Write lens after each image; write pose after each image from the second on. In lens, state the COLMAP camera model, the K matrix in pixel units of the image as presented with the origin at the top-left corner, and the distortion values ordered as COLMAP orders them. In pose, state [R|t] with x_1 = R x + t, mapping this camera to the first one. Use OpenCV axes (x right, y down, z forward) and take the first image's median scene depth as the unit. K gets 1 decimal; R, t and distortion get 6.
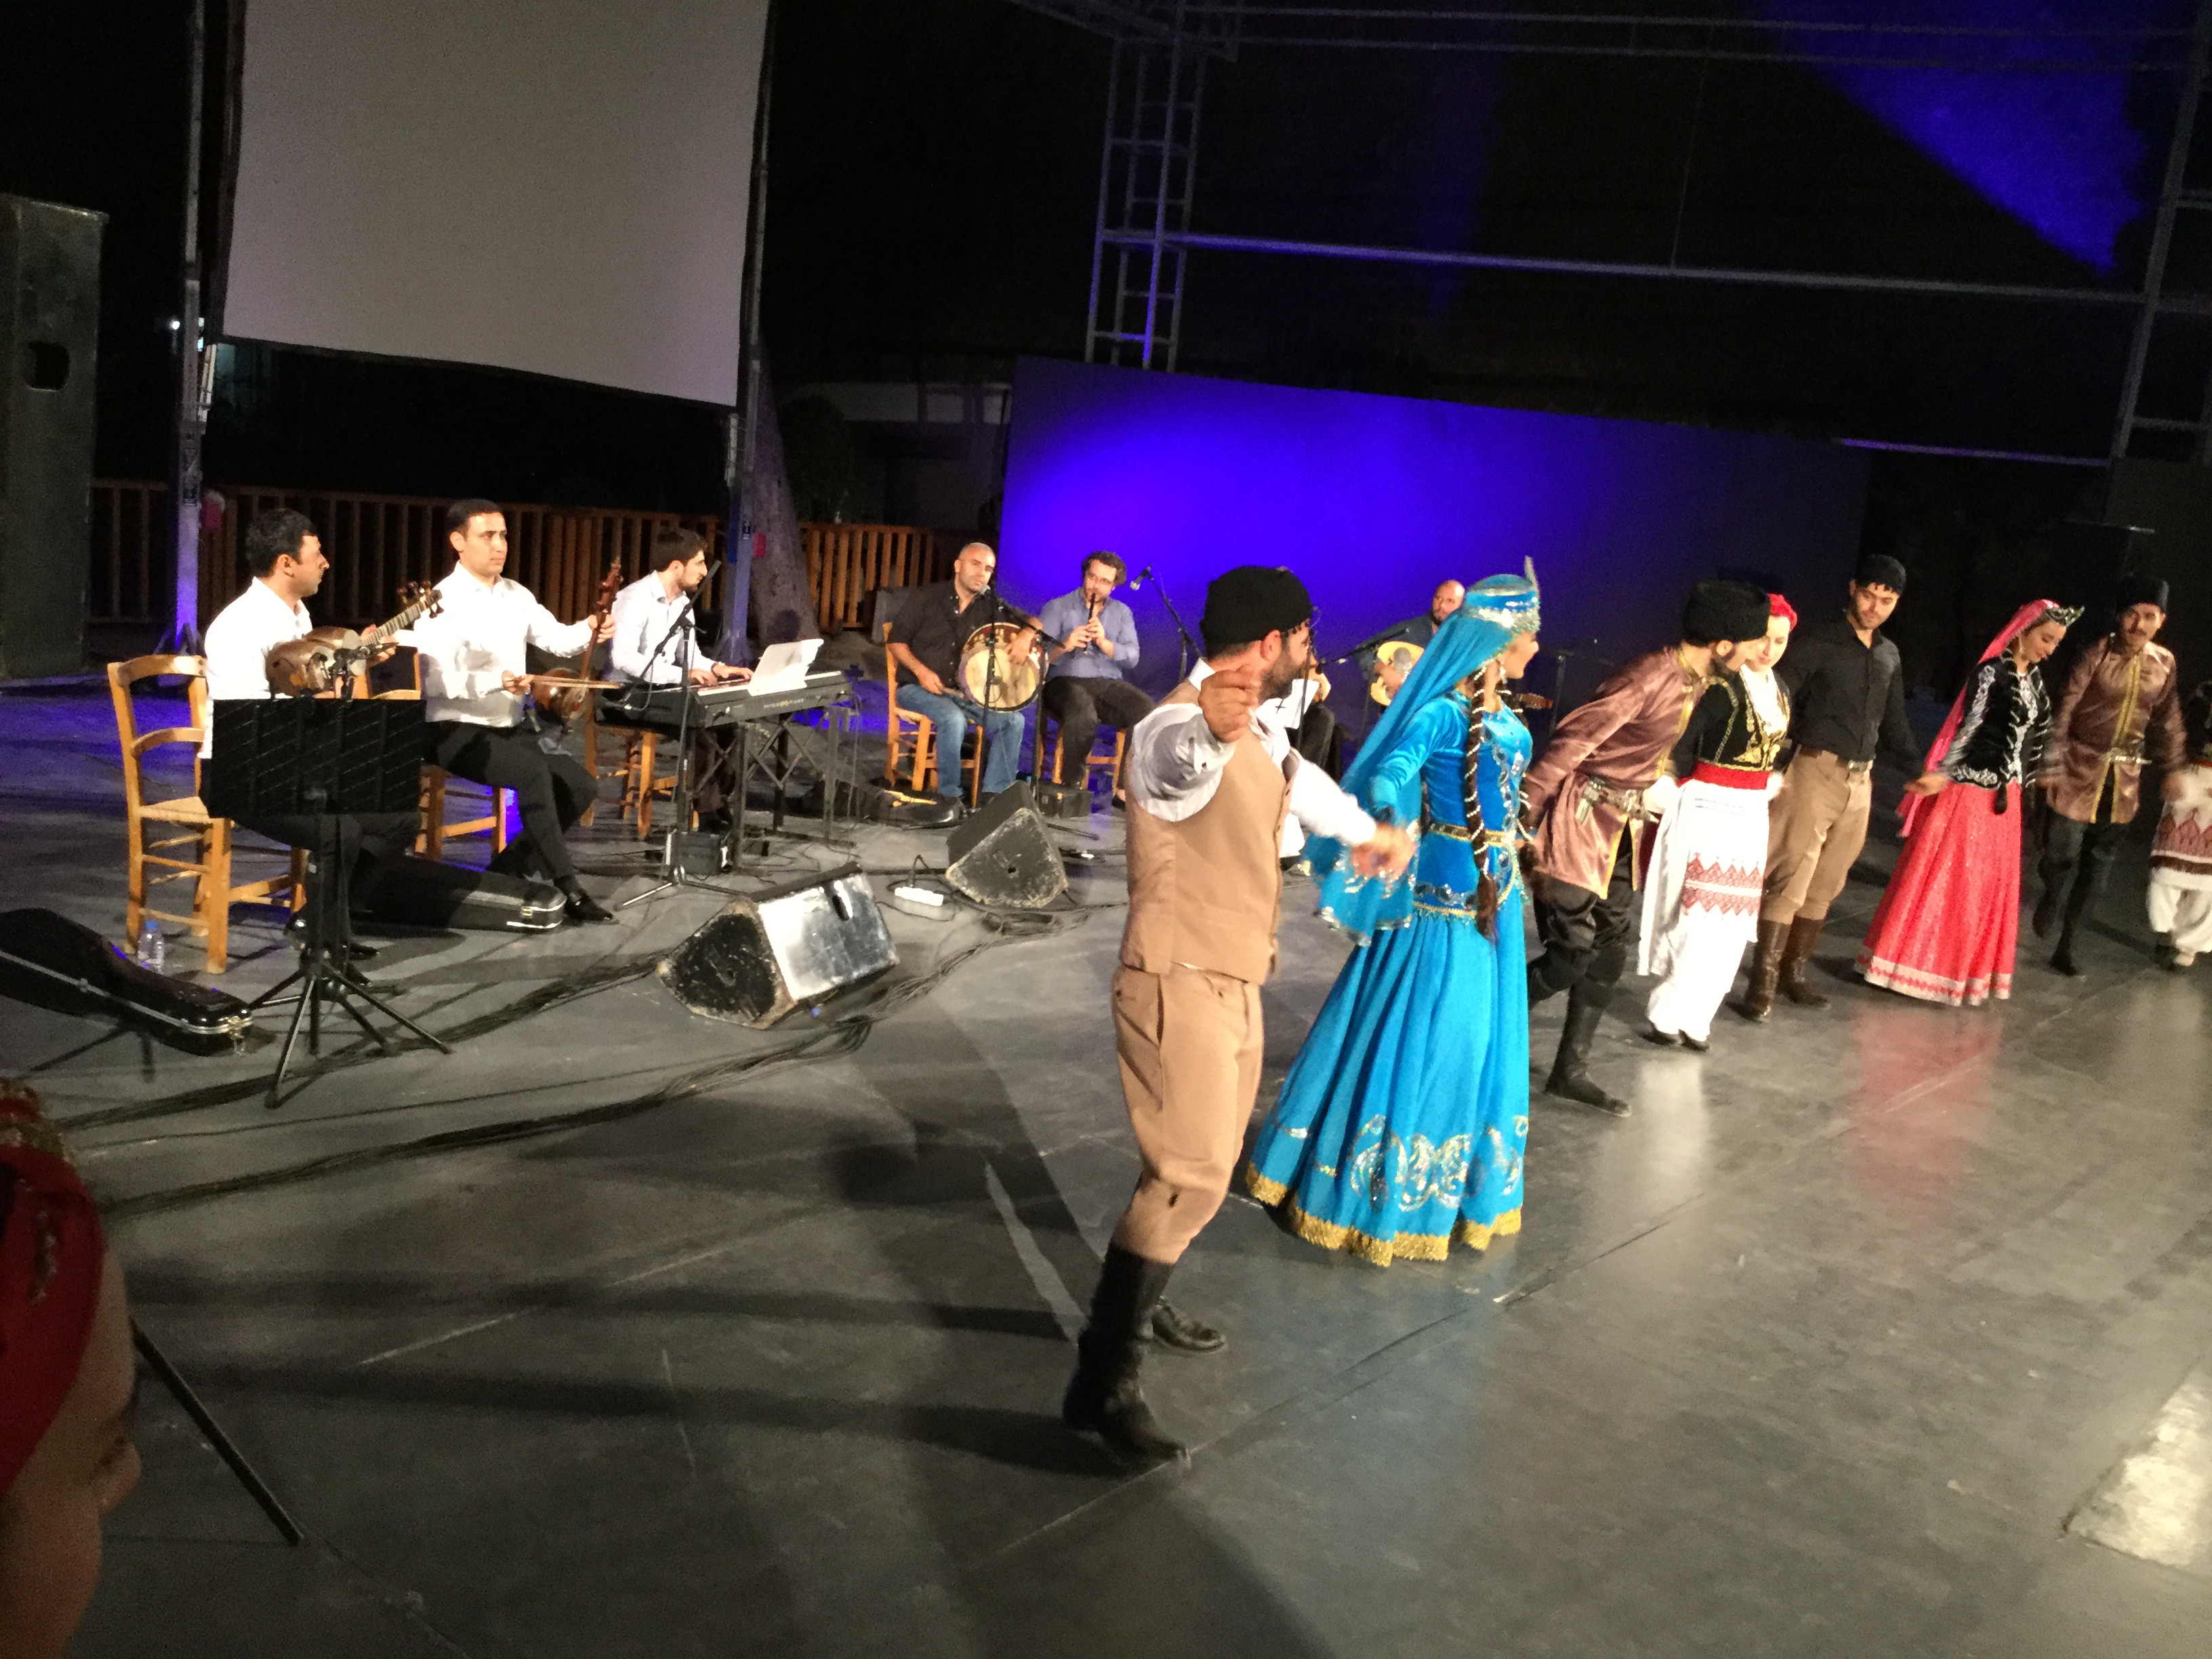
lens RADIAL K [[1972.6, 0, 1098.0], [0, 1972.6, 838.4], [0, 0, 1]] dist [0.134601, -0.274900]
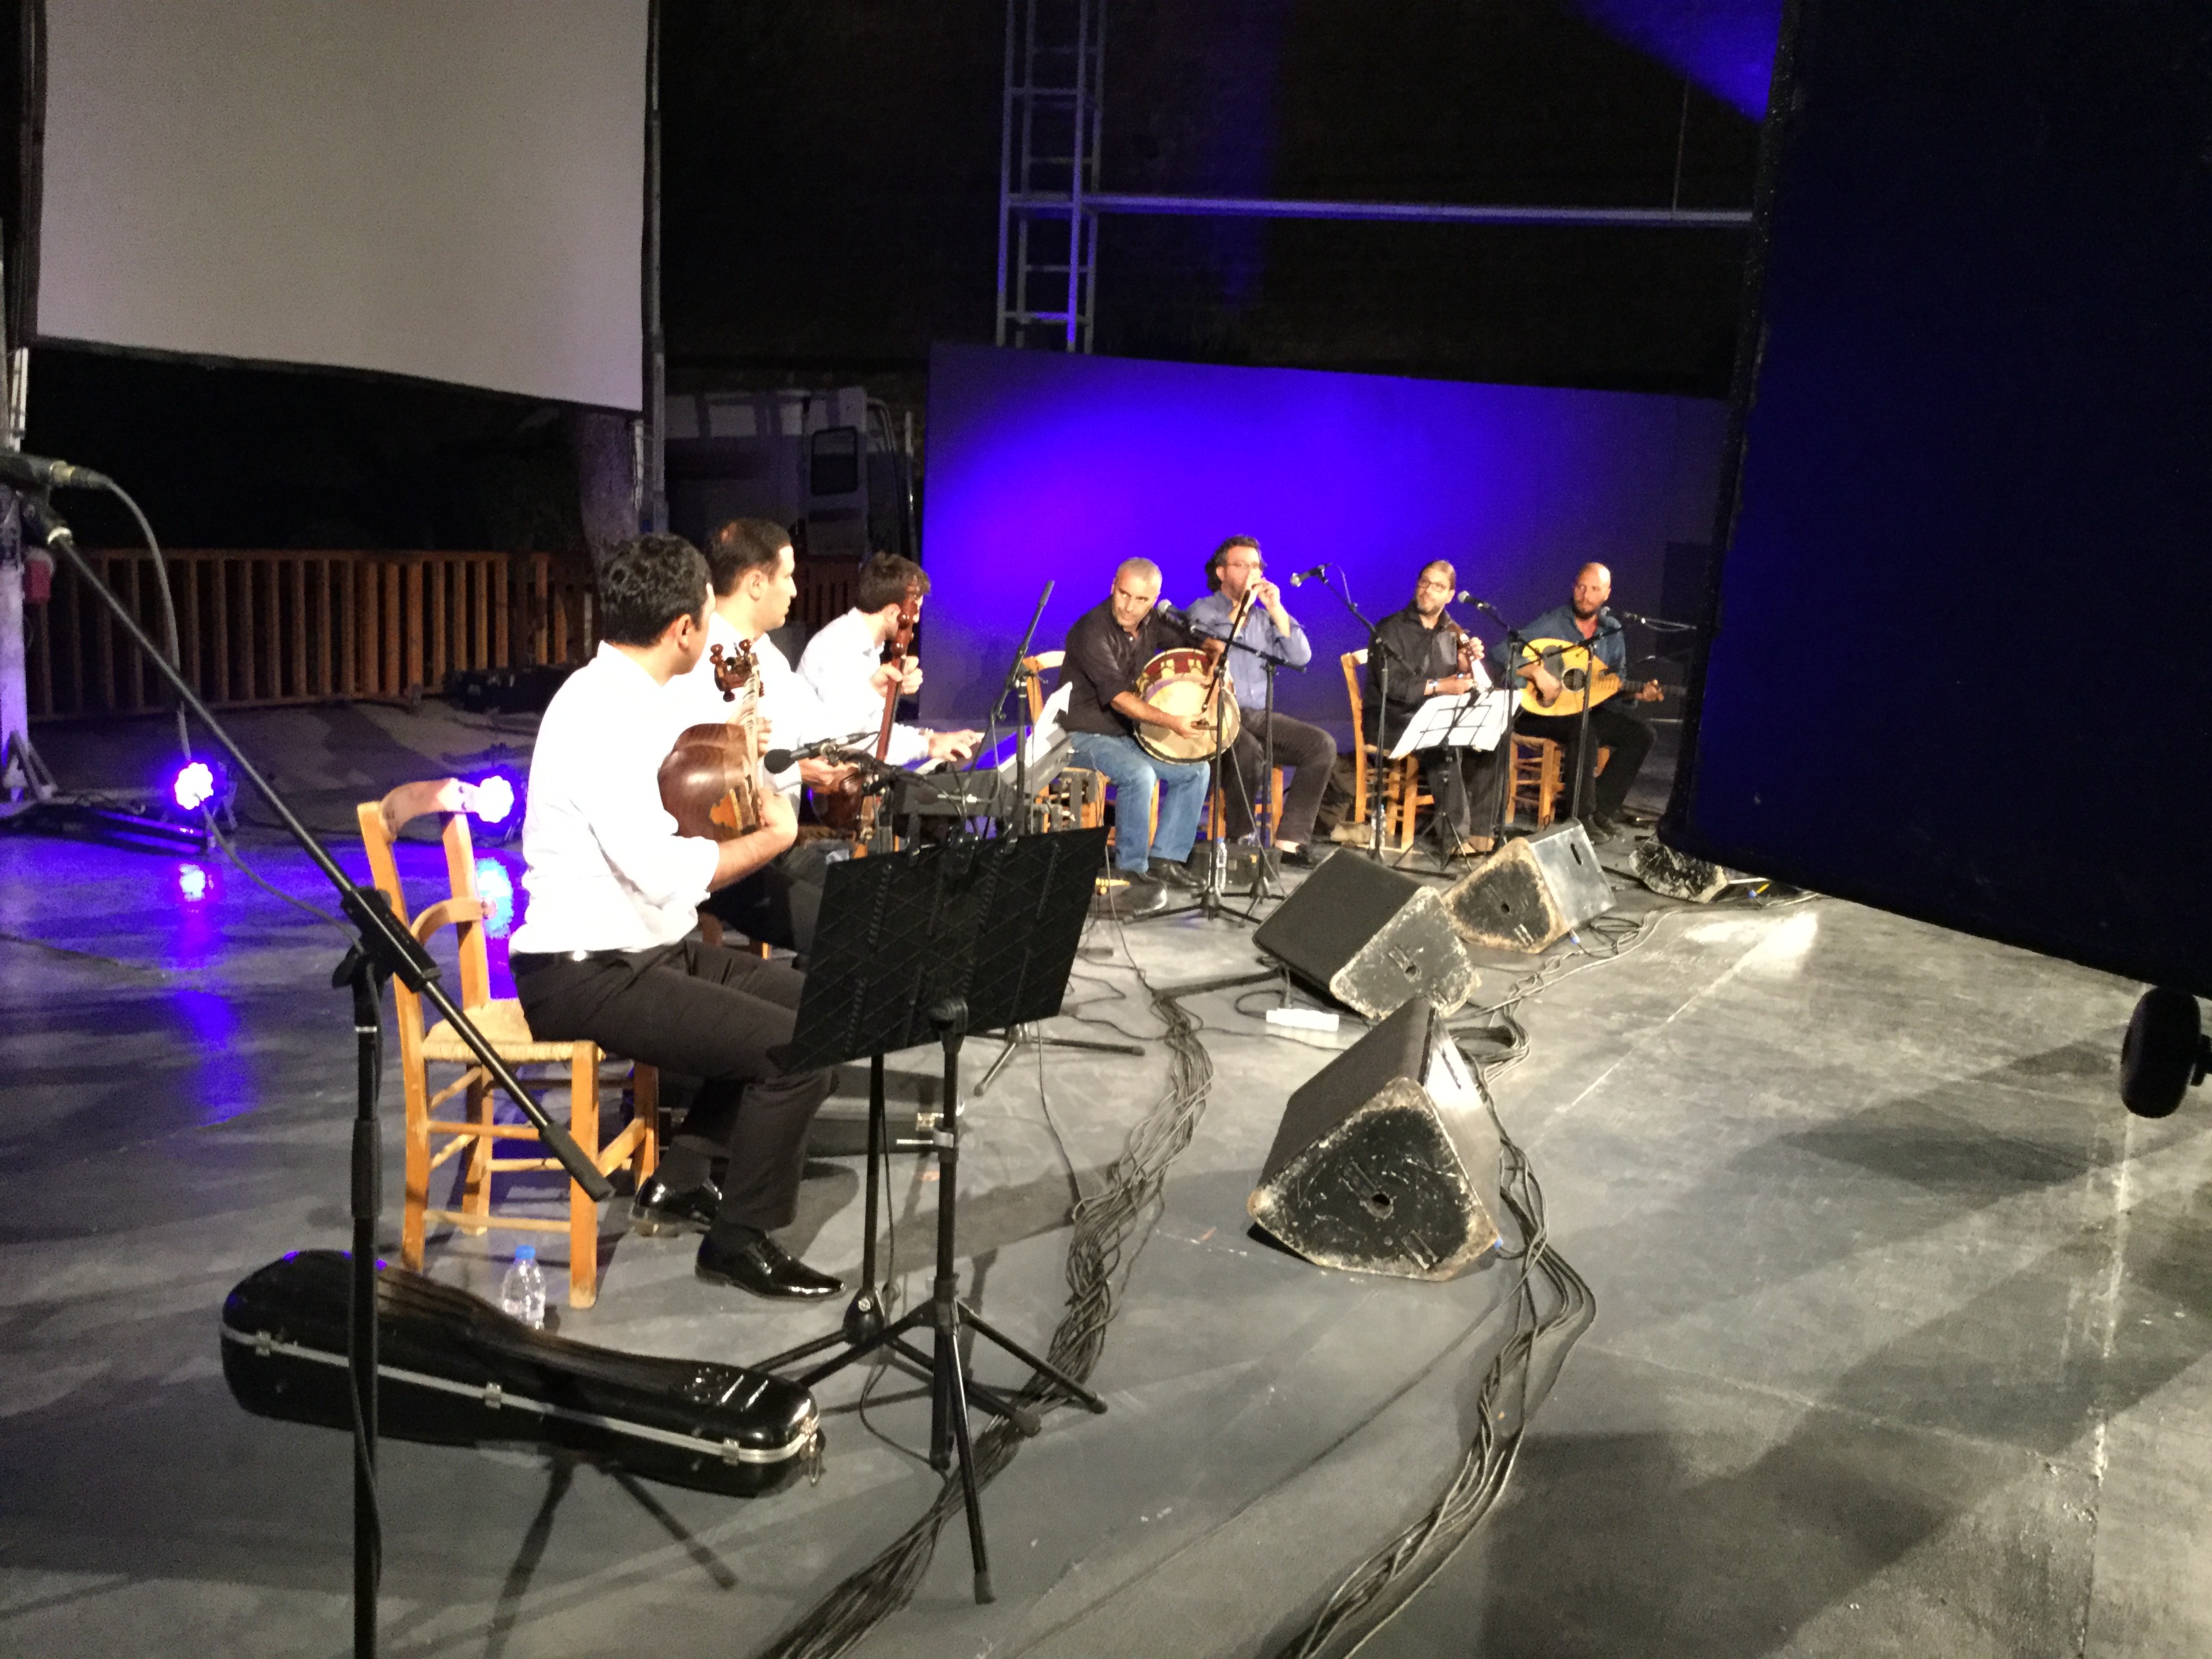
lens RADIAL K [[1972.6, 0, 1098.0], [0, 1972.6, 838.4], [0, 0, 1]] dist [0.134601, -0.274900]
pose [[0.977050, -0.088969, 0.193542, -0.299521], [0.091038, 0.995846, -0.001803, -0.043098], [-0.192578, 0.019382, 0.981090, 0.292420]]
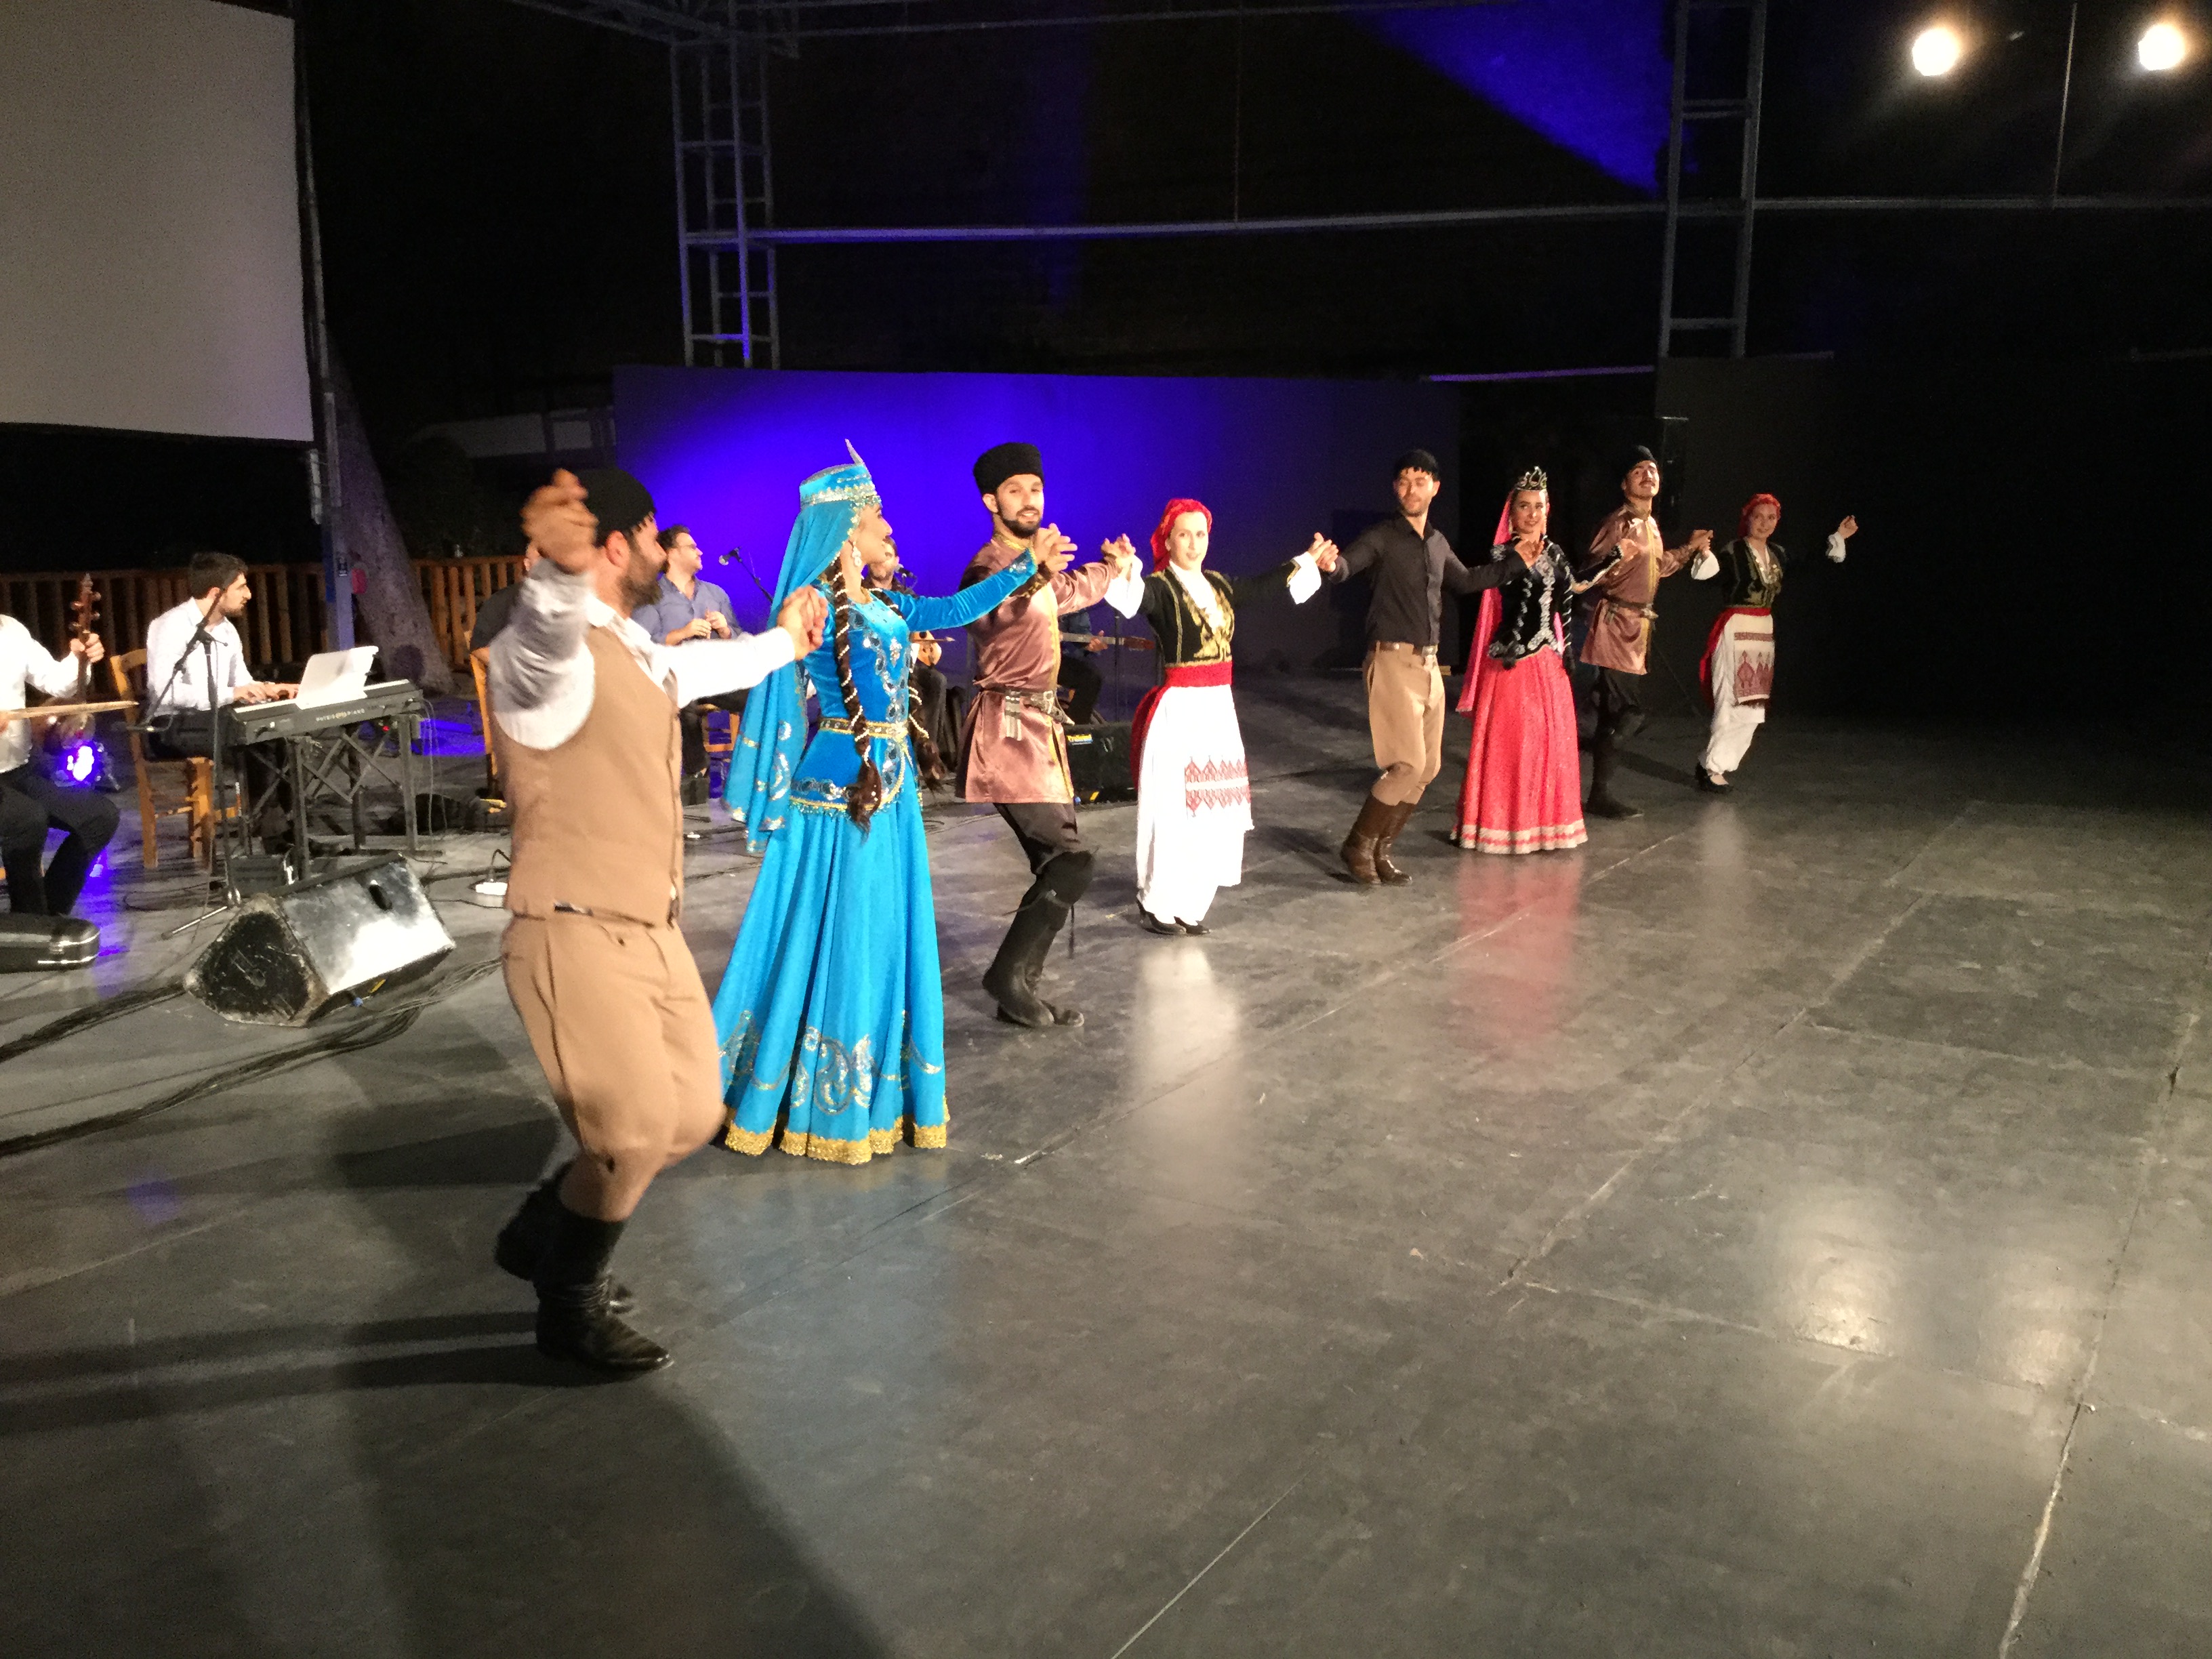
lens RADIAL K [[1972.6, 0, 1098.0], [0, 1972.6, 838.4], [0, 0, 1]] dist [0.134601, -0.274900]
pose [[0.983830, -0.126500, 0.126792, 0.079528], [0.127625, 0.991822, -0.000753, 0.042380], [-0.125660, 0.016923, 0.991929, -0.022606]]
